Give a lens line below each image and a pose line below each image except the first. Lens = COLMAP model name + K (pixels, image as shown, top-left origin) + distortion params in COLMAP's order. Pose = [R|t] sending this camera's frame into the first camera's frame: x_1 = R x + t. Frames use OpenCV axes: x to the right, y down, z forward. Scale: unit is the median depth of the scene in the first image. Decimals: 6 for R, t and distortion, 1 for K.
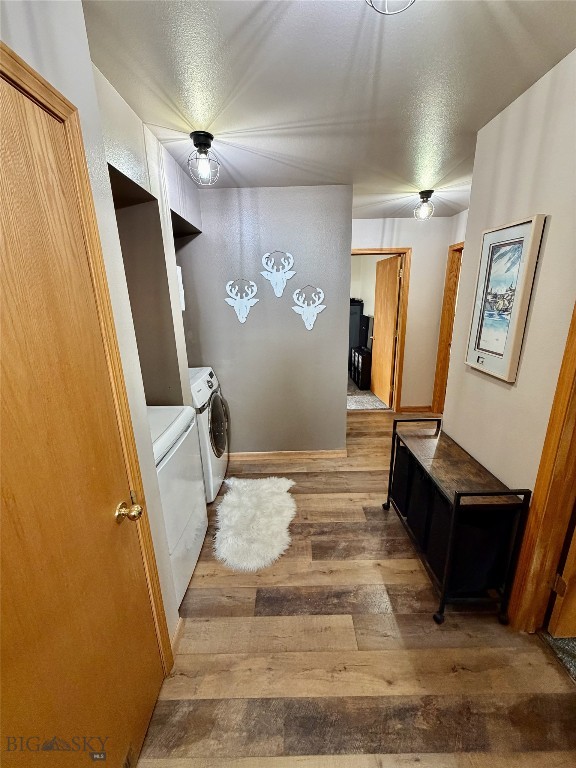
lens RADIAL K [[305.1, 0, 289.4], [0, 305.1, 381.2], [0, 0, 1]] dist [-0.001443, 0.000120]
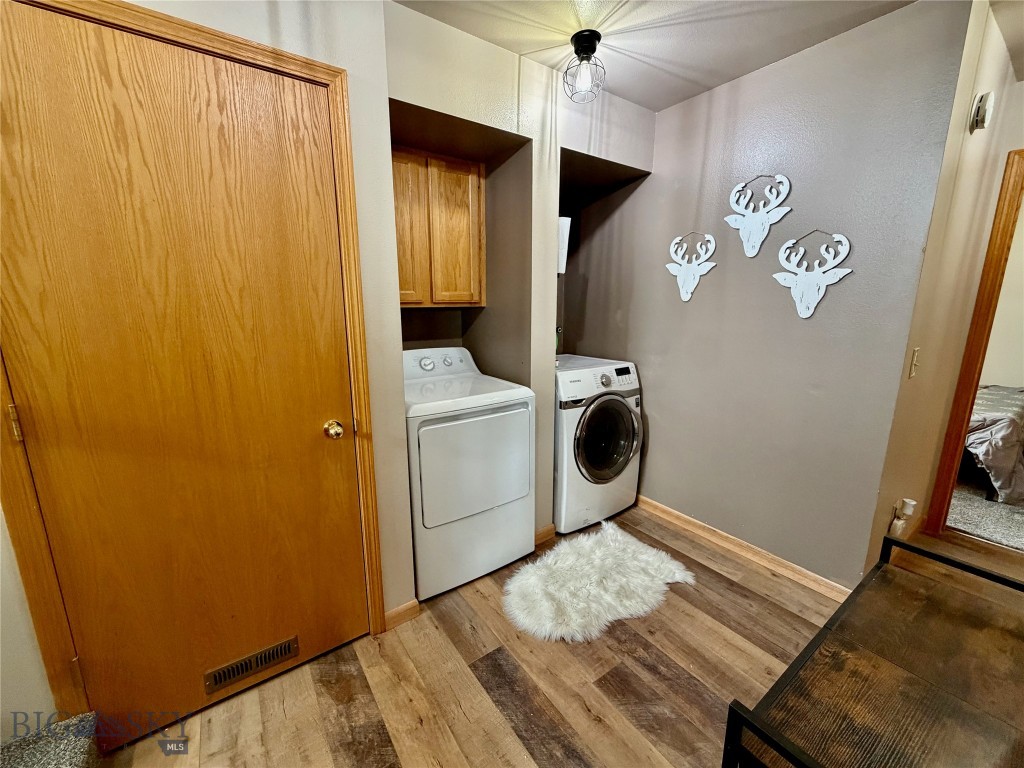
lens RADIAL K [[406.8, 0, 507.2], [0, 406.8, 384.9], [0, 0, 1]] dist [-0.001443, 0.000120]
pose [[0.572863, 0.187117, -0.798007, 0.396621], [-0.233749, 0.970459, 0.059753, 0.018476], [0.785614, 0.152303, 0.599678, 0.249958]]
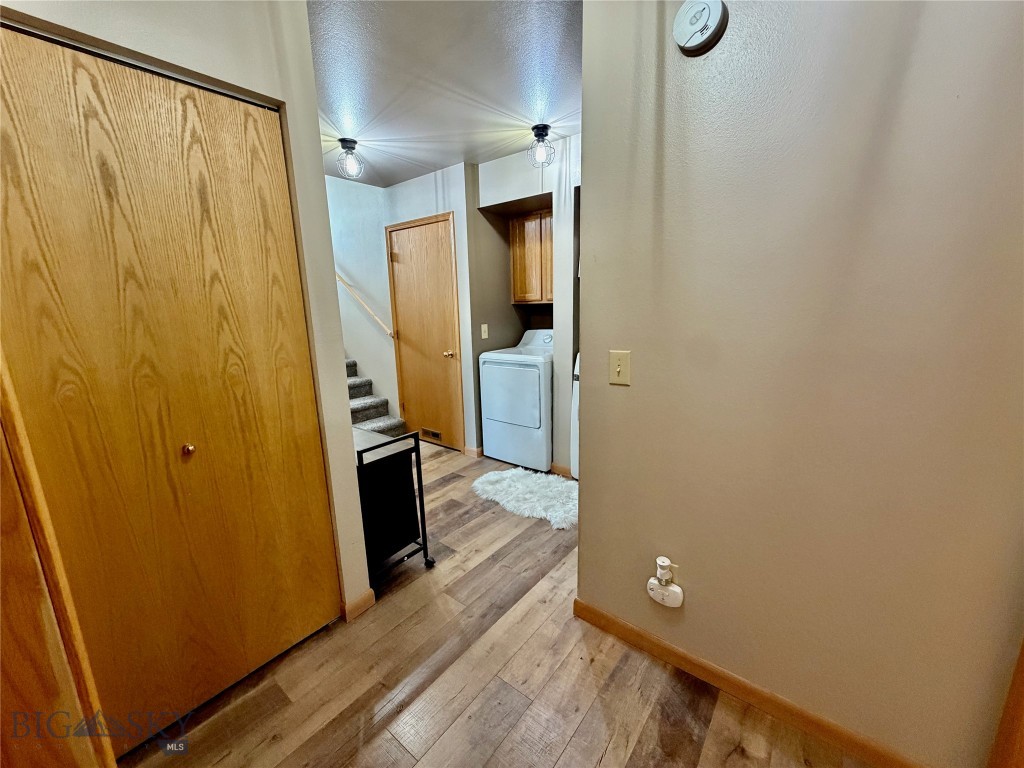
lens RADIAL K [[406.8, 0, 510.2], [0, 406.8, 389.4], [0, 0, 1]] dist [-0.001443, 0.000120]
pose [[-0.623458, 0.202187, -0.755262, 0.804179], [-0.172291, 0.906711, 0.384955, -0.325380], [0.762637, 0.370128, -0.530462, 1.453238]]
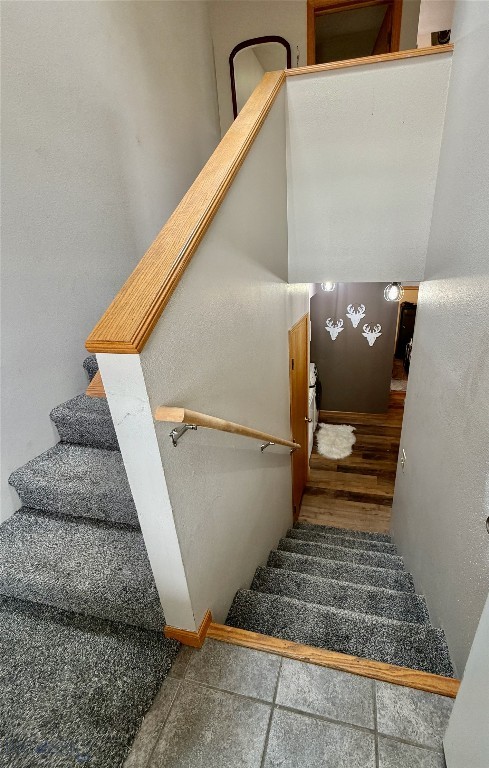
lens RADIAL K [[305.7, 0, 287.9], [0, 305.7, 383.2], [0, 0, 1]] dist [0.000130, 0.000001]
pose [[0.977764, 0.077093, -0.195023, -0.050080], [-0.054790, 0.991586, 0.117281, -0.156295], [0.202424, -0.103988, 0.973761, -0.980486]]
